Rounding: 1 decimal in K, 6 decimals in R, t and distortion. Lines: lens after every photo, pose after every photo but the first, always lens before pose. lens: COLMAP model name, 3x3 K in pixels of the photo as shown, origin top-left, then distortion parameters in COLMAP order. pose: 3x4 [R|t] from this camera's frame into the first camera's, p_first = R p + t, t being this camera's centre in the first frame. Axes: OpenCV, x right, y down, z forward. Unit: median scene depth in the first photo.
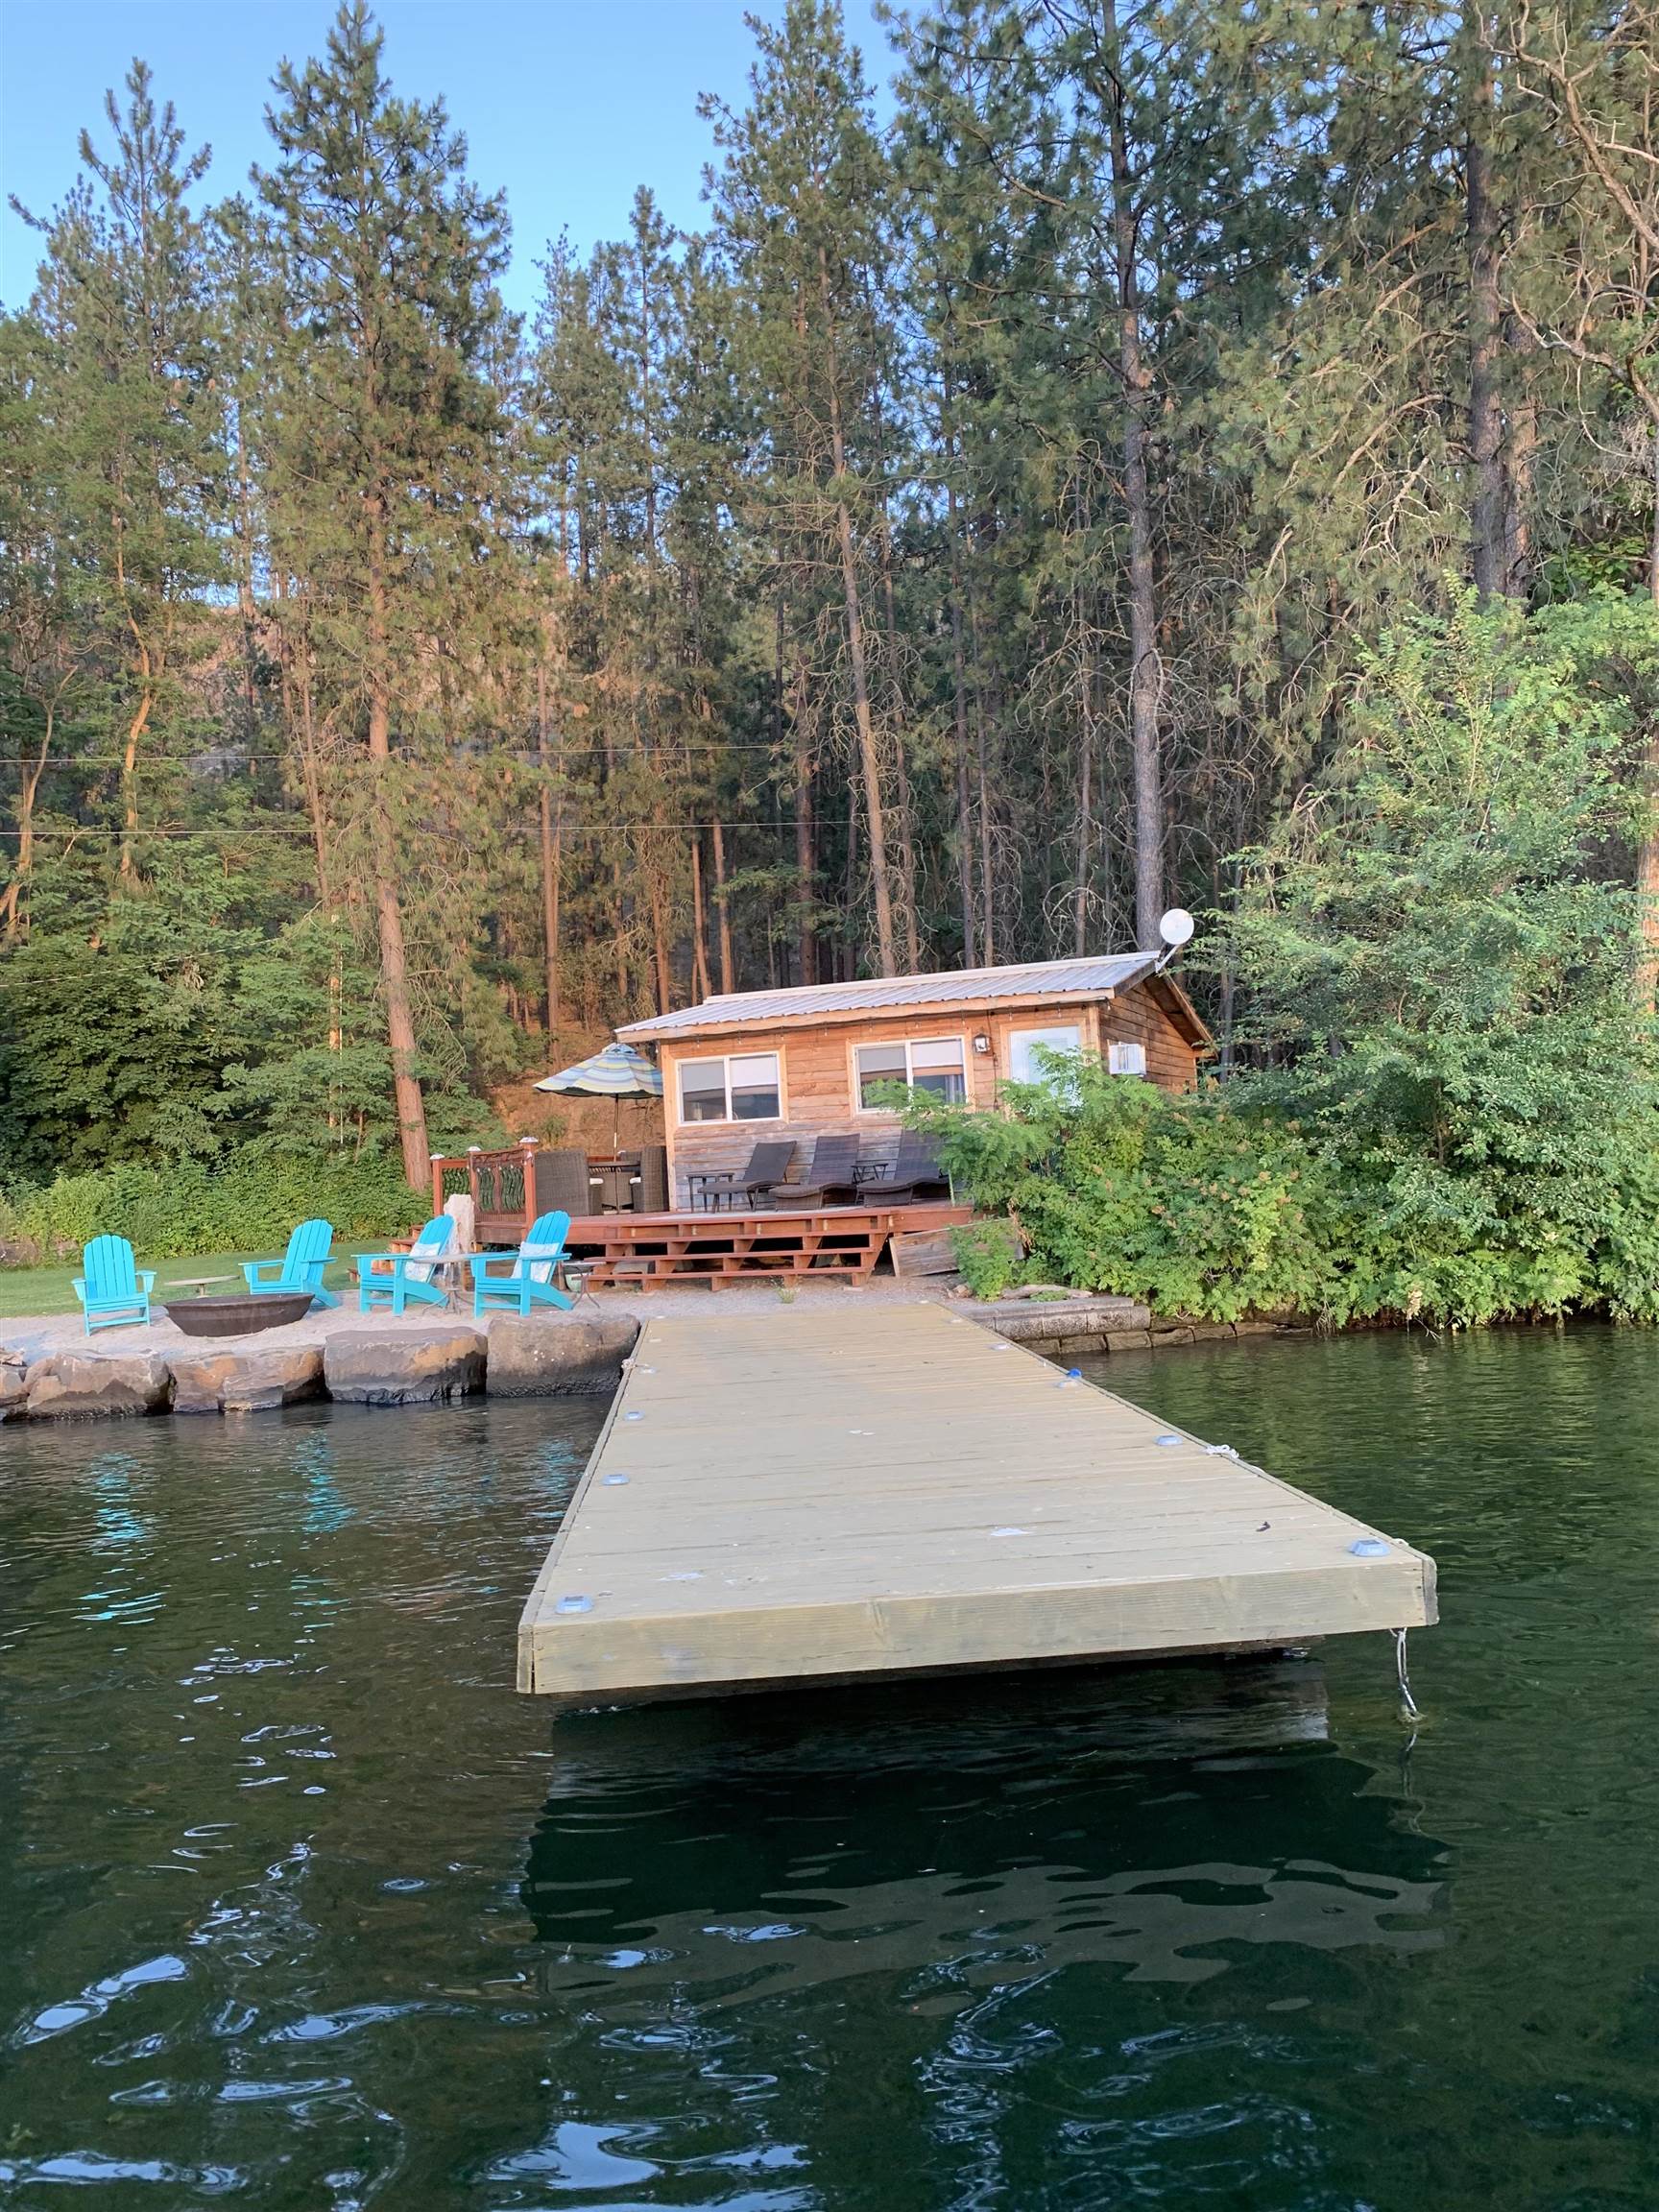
lens RADIAL K [[1672.1, 0, 840.8], [0, 1672.1, 1115.4], [0, 0, 1]] dist [0.052466, -0.047422]
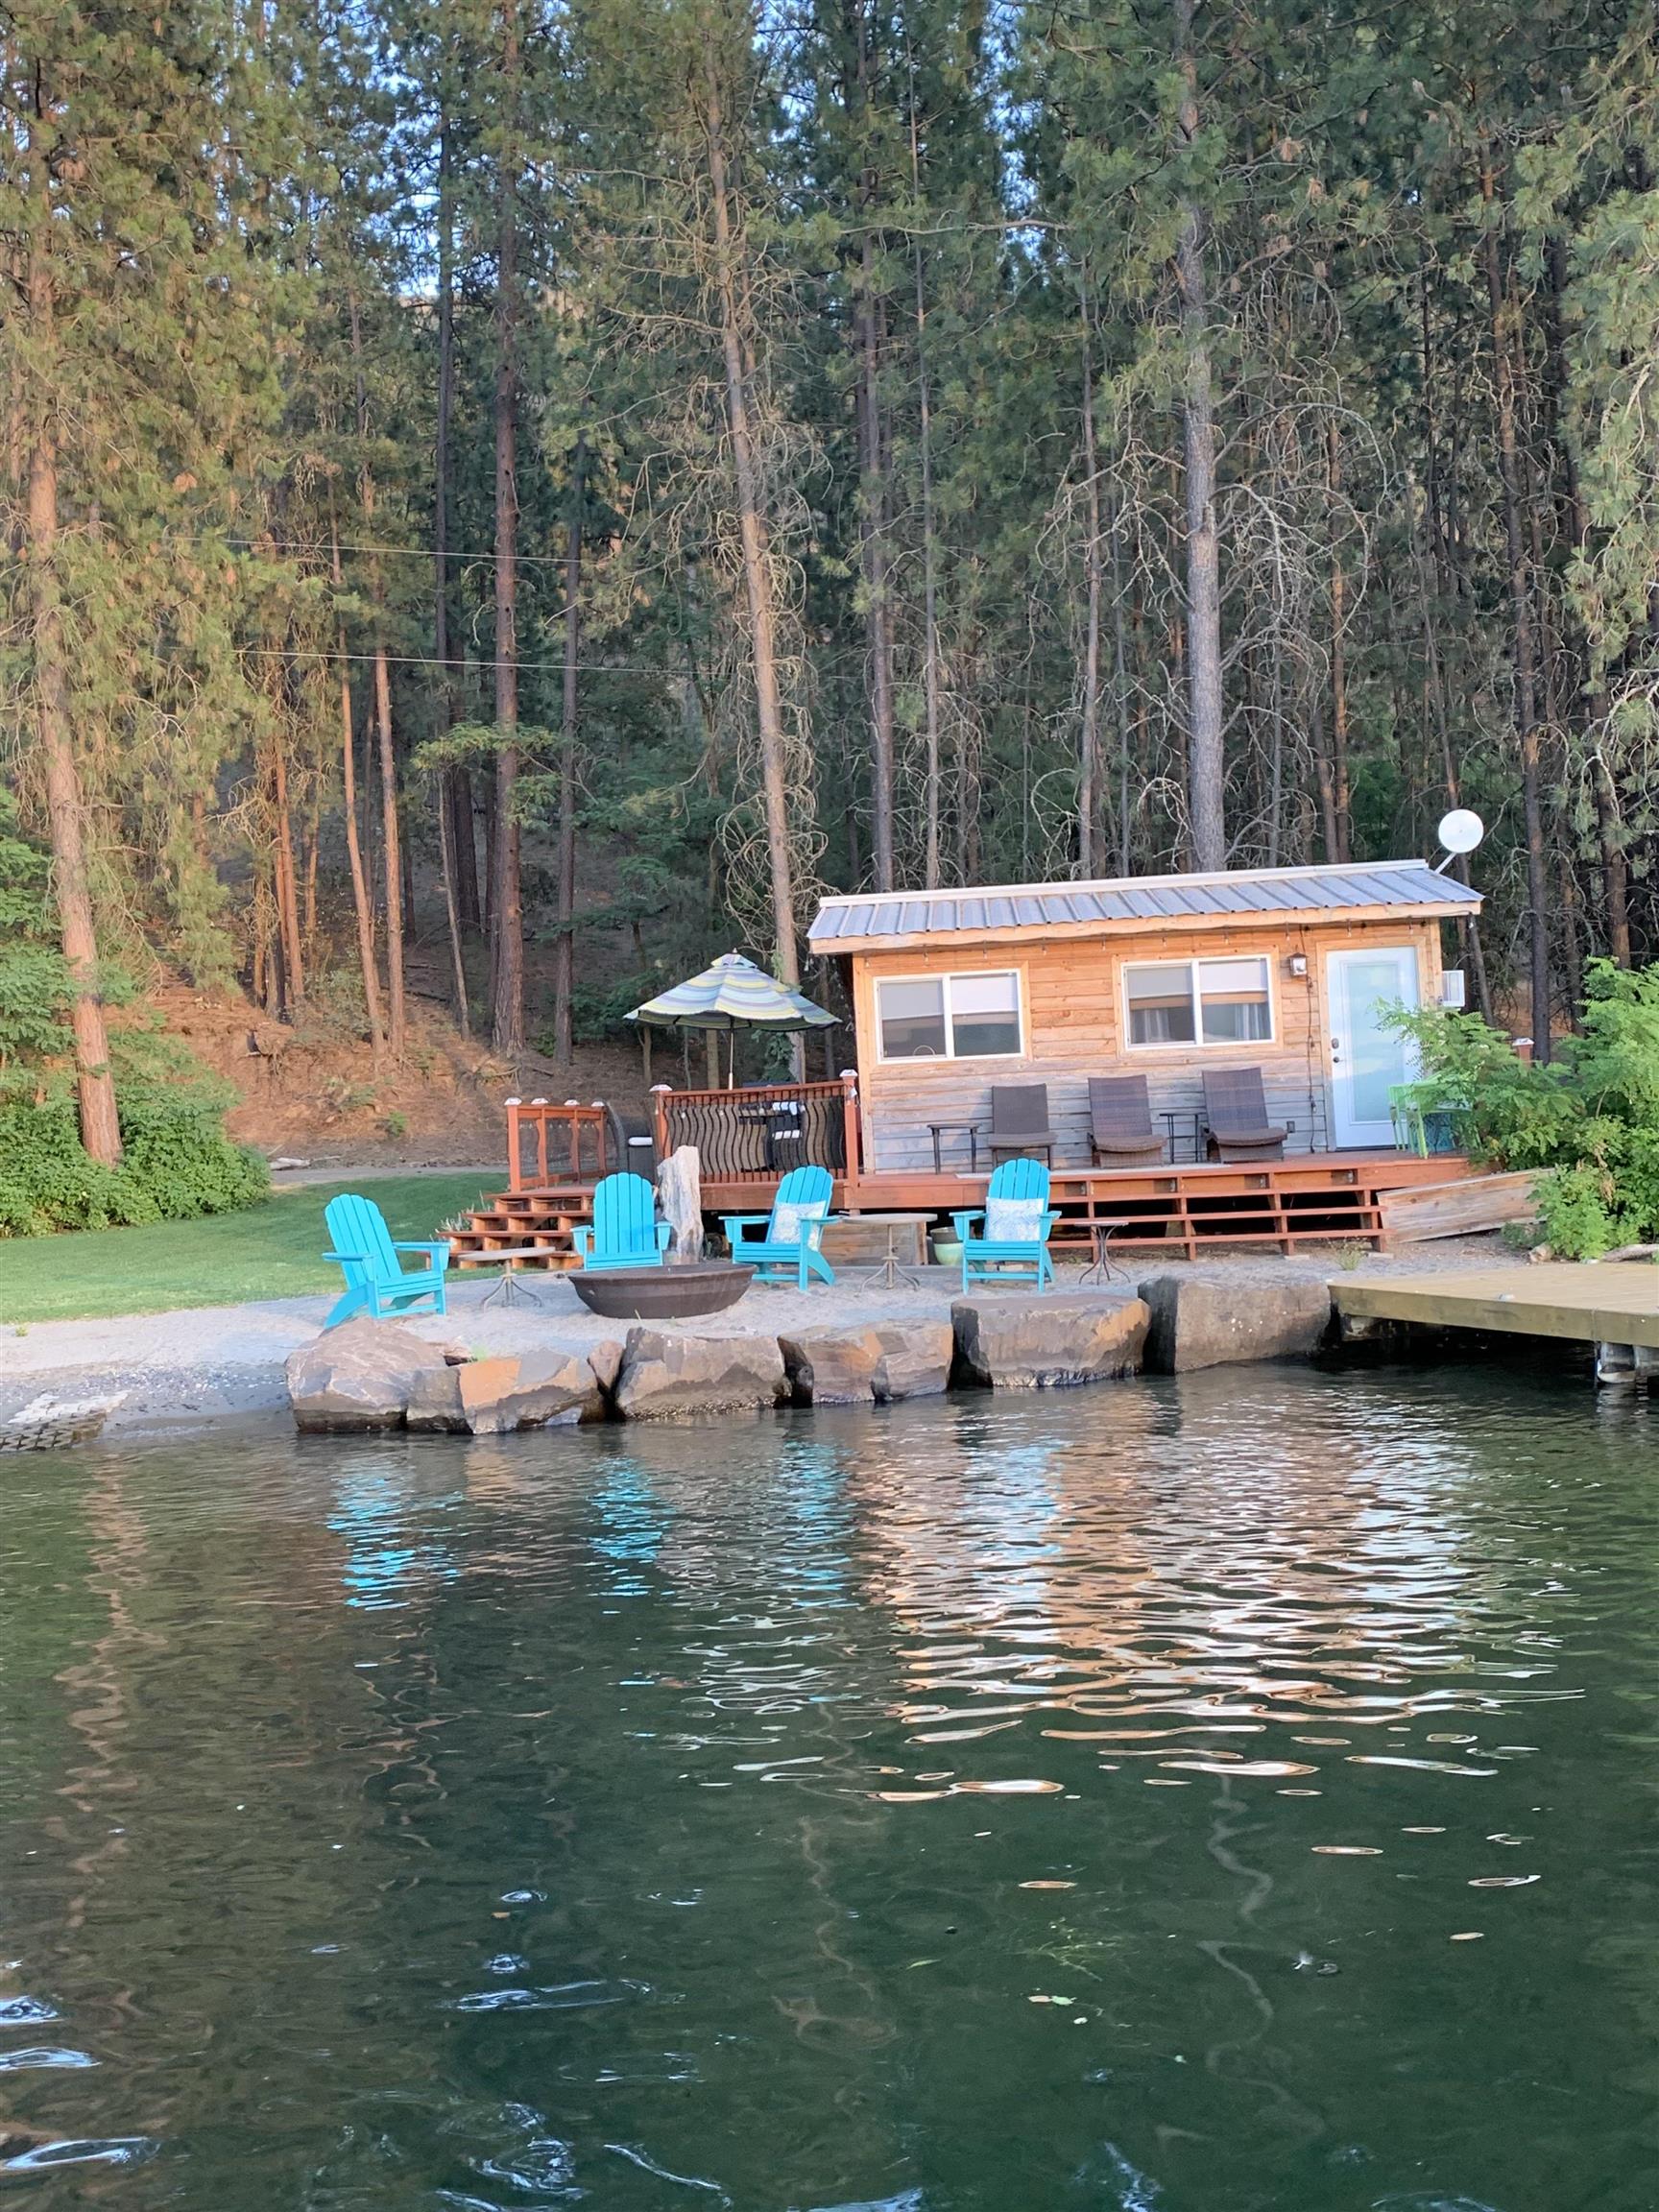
lens RADIAL K [[2335.6, 0, 827.4], [0, 2335.6, 1096.6], [0, 0, 1]] dist [0.039262, 0.000000]
pose [[0.958971, 0.011483, 0.283272, -0.266049], [-0.012511, 0.999920, 0.001821, 0.012443], [-0.283228, -0.005290, 0.959038, -0.013501]]
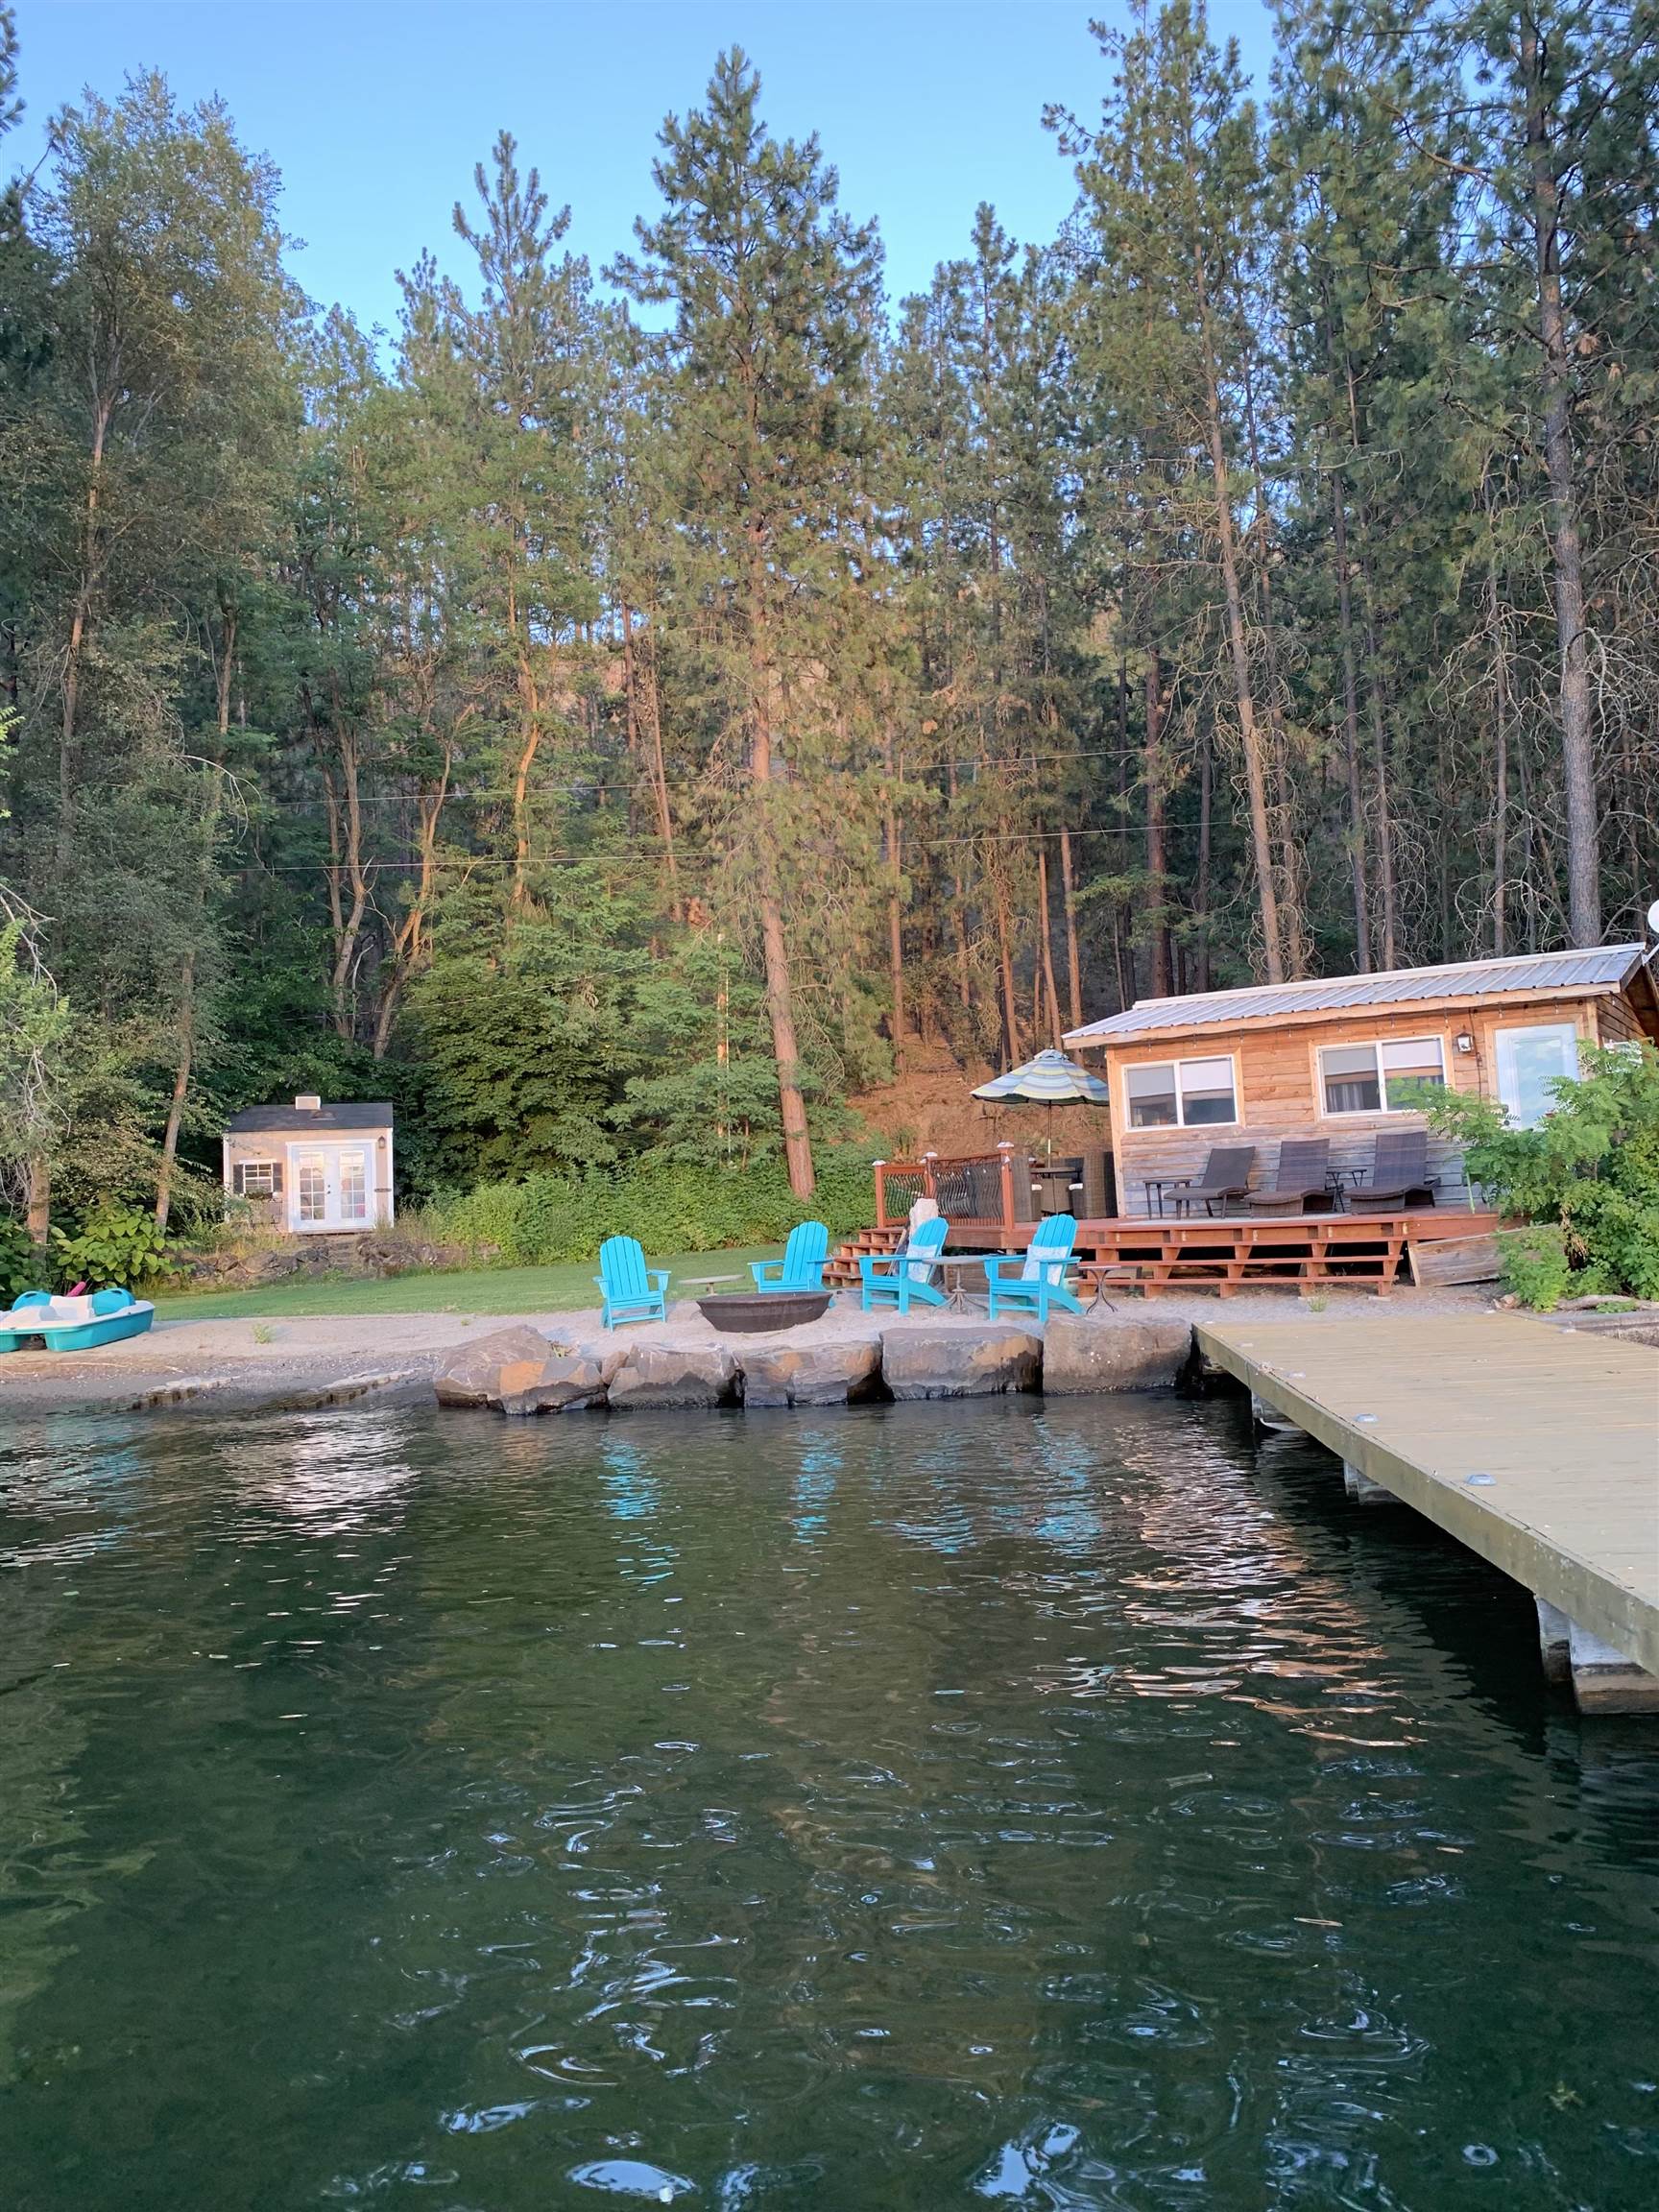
lens RADIAL K [[1672.1, 0, 823.9], [0, 1672.1, 1115.3], [0, 0, 1]] dist [0.052466, -0.047422]
pose [[0.986075, -0.006481, -0.166176, -0.068327], [0.005034, 0.999946, -0.009126, 0.002946], [0.166226, 0.008163, 0.986054, -0.005485]]
